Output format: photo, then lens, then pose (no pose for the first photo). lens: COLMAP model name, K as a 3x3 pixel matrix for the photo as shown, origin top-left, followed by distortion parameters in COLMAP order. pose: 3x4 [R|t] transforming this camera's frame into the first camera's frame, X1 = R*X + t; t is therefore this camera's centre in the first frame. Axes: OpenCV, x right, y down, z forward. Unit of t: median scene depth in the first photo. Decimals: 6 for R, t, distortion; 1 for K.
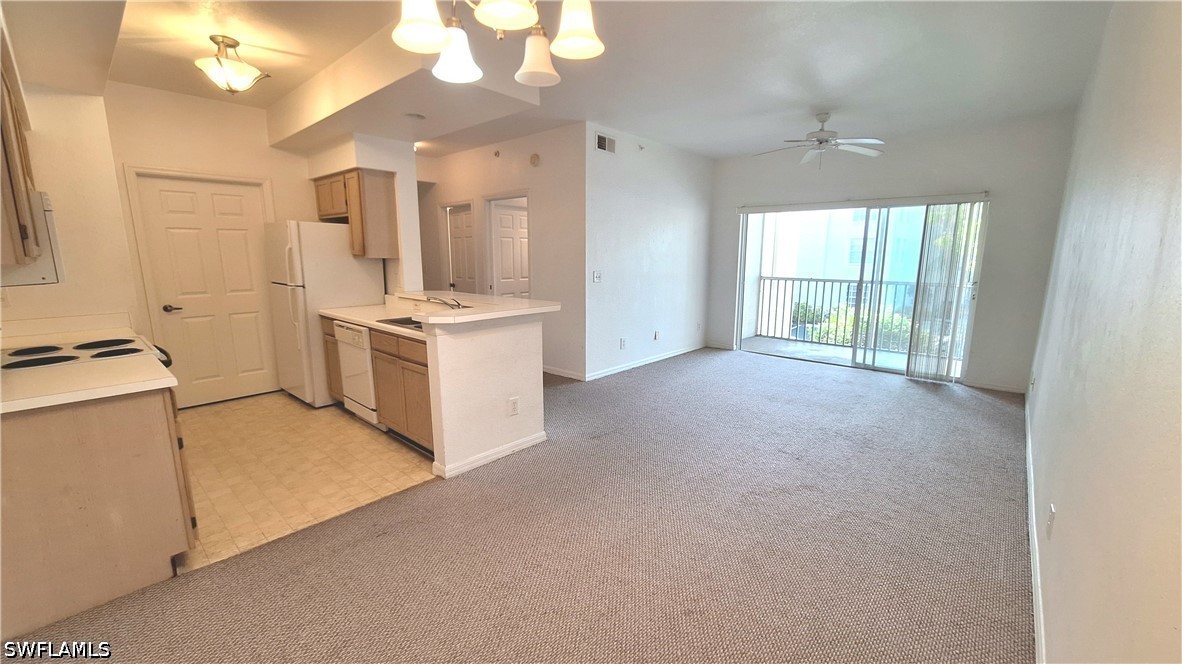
lens RADIAL K [[465.8, 0, 592.2], [0, 465.8, 338.2], [0, 0, 1]] dist [-0.001808, -0.000127]
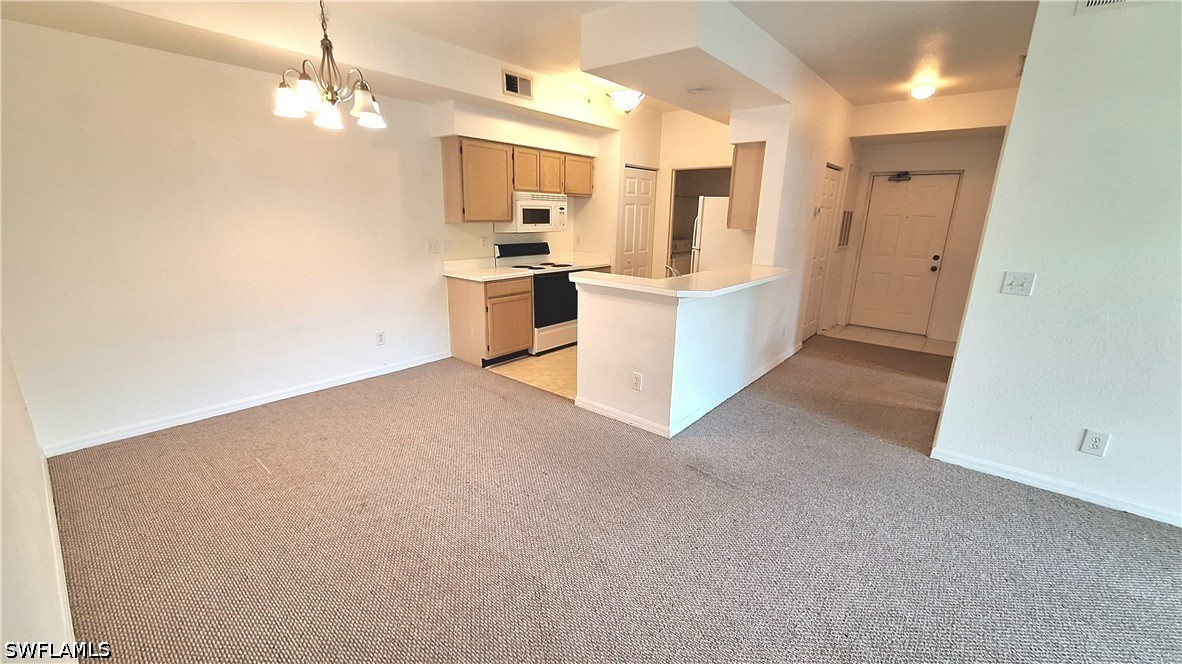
lens RADIAL K [[475.4, 0, 589.0], [0, 475.4, 330.6], [0, 0, 1]] dist [-0.000969, -0.000052]
pose [[0.040321, 0.244438, -0.968826, 0.635302], [-0.200716, 0.951832, 0.231796, -0.139191], [0.978819, 0.185112, 0.087442, 0.640741]]
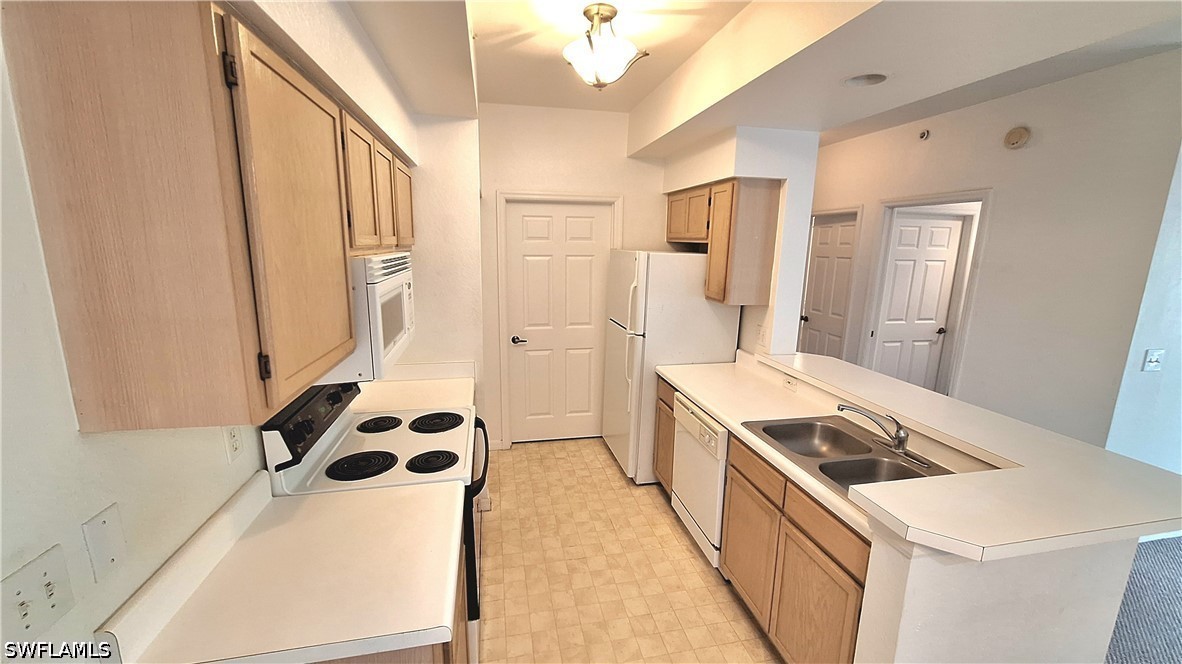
lens RADIAL K [[465.8, 0, 592.2], [0, 465.8, 338.2], [0, 0, 1]] dist [-0.001808, -0.000127]
pose [[0.809723, 0.129735, -0.572292, -0.240776], [-0.121029, 0.991208, 0.053460, -0.136723], [0.574196, 0.025976, 0.818306, 0.310124]]
